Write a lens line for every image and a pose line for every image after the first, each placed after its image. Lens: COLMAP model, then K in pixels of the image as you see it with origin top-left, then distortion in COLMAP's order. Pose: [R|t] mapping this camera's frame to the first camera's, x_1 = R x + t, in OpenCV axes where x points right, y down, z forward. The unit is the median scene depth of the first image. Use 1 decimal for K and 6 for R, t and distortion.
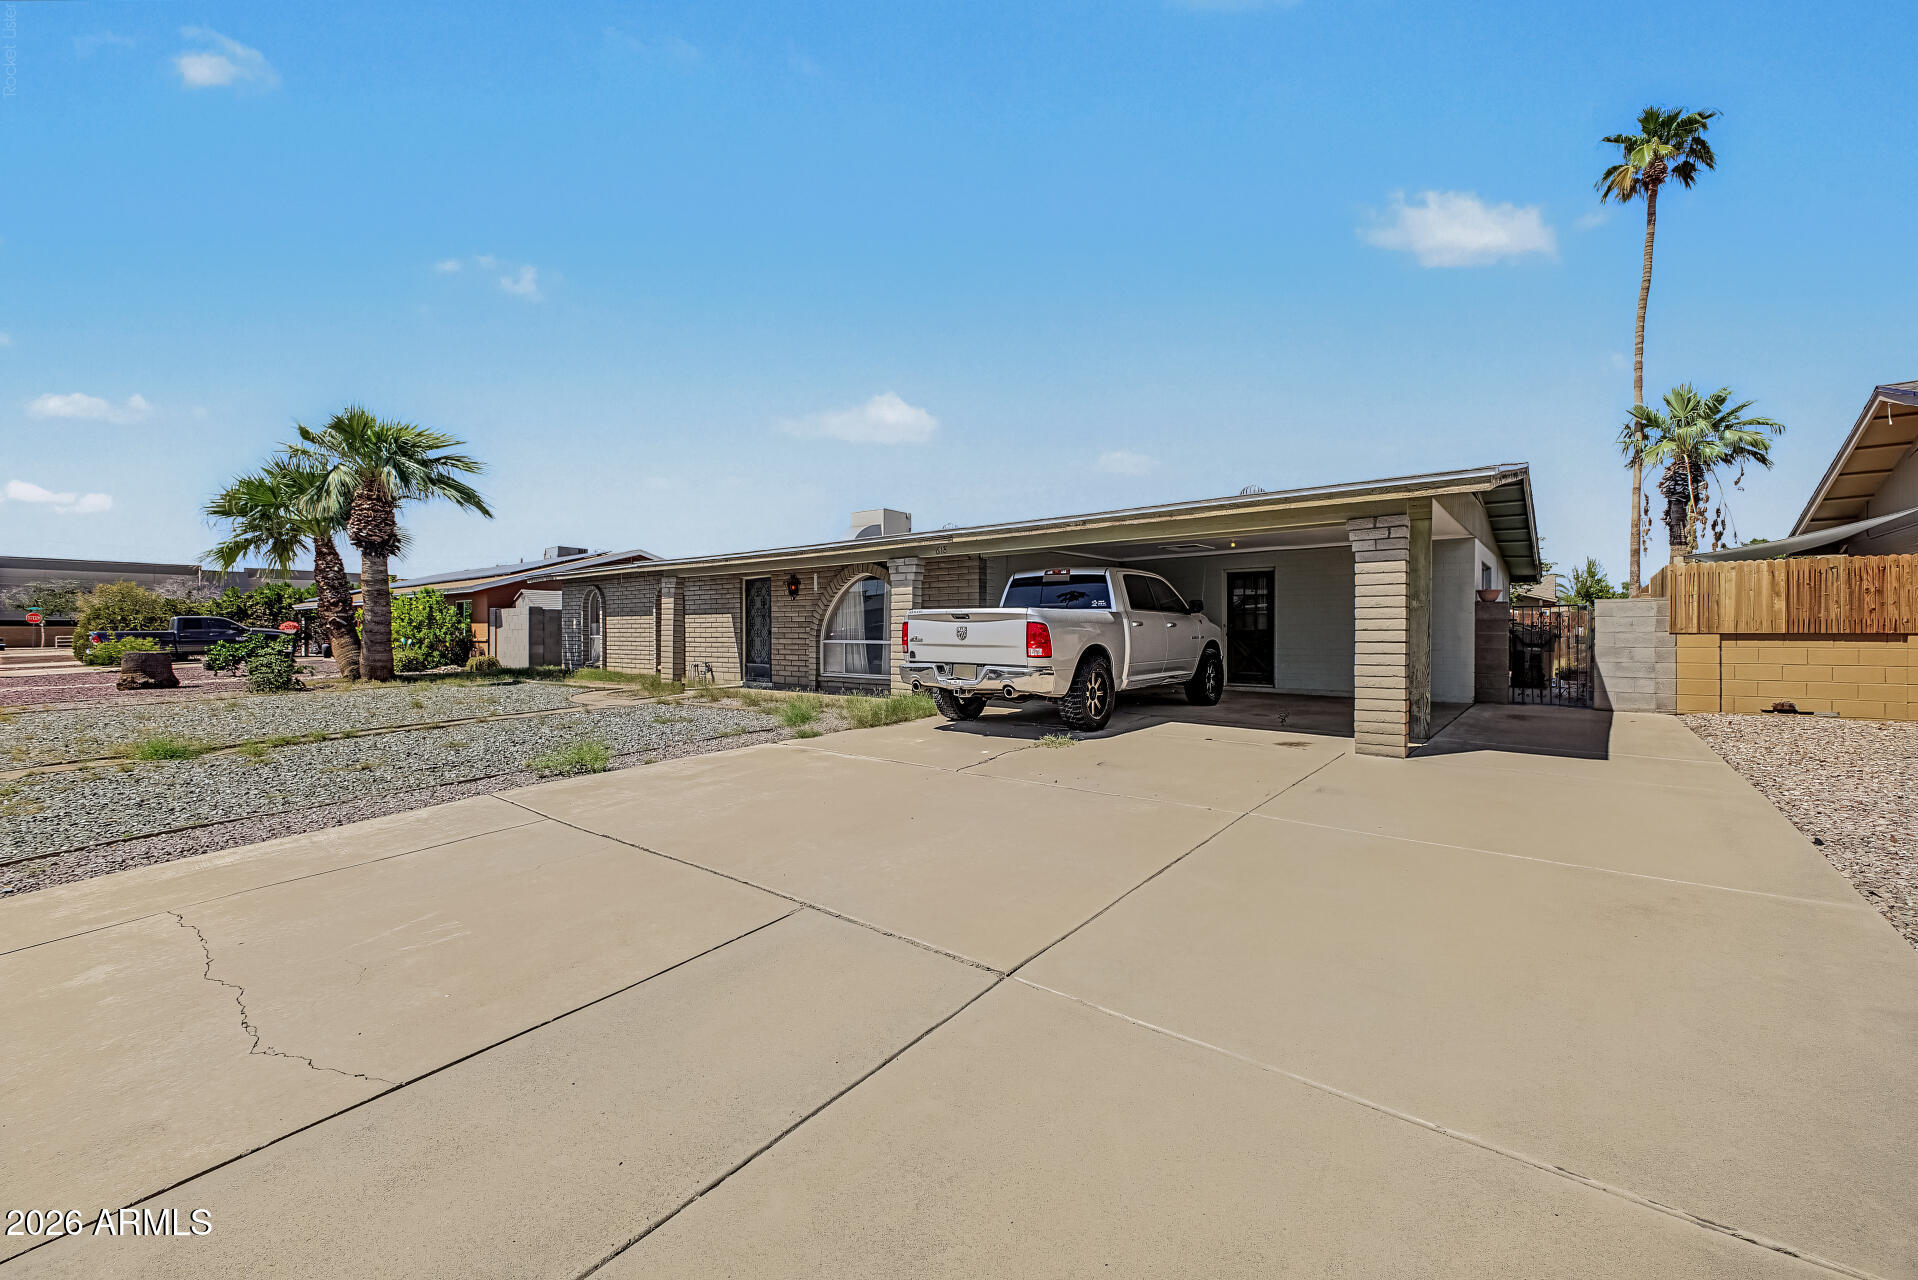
lens RADIAL K [[765.9, 0, 956.3], [0, 765.9, 632.8], [0, 0, 1]] dist [-0.000396, -0.000362]
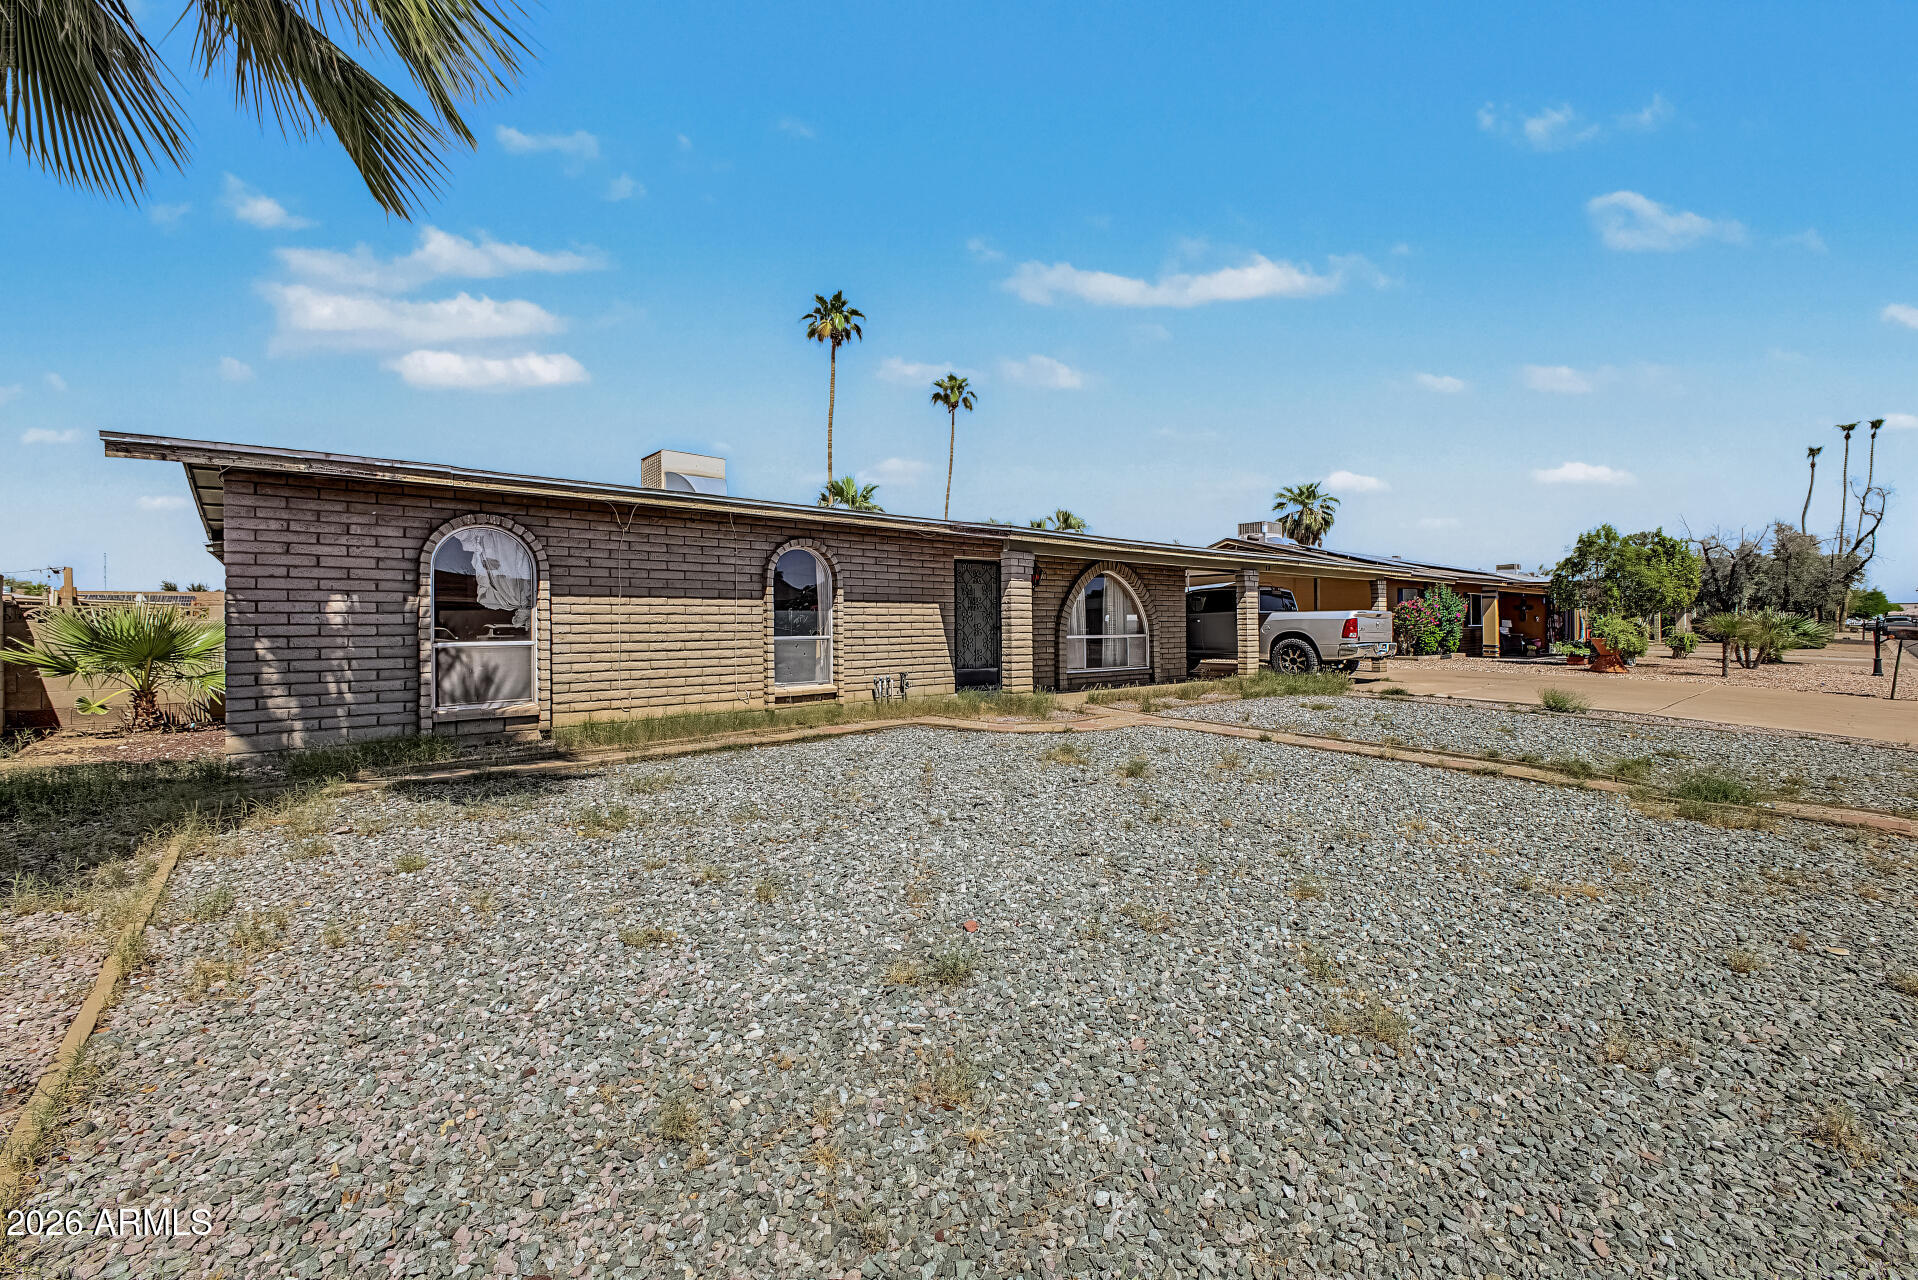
lens RADIAL K [[765.9, 0, 957.7], [0, 765.9, 635.0], [0, 0, 1]] dist [-0.000396, -0.000362]
pose [[0.194705, -0.007275, 0.980835, -1.008355], [0.008946, 0.999944, 0.005640, 0.001588], [-0.980821, 0.007676, 0.194759, 0.836130]]
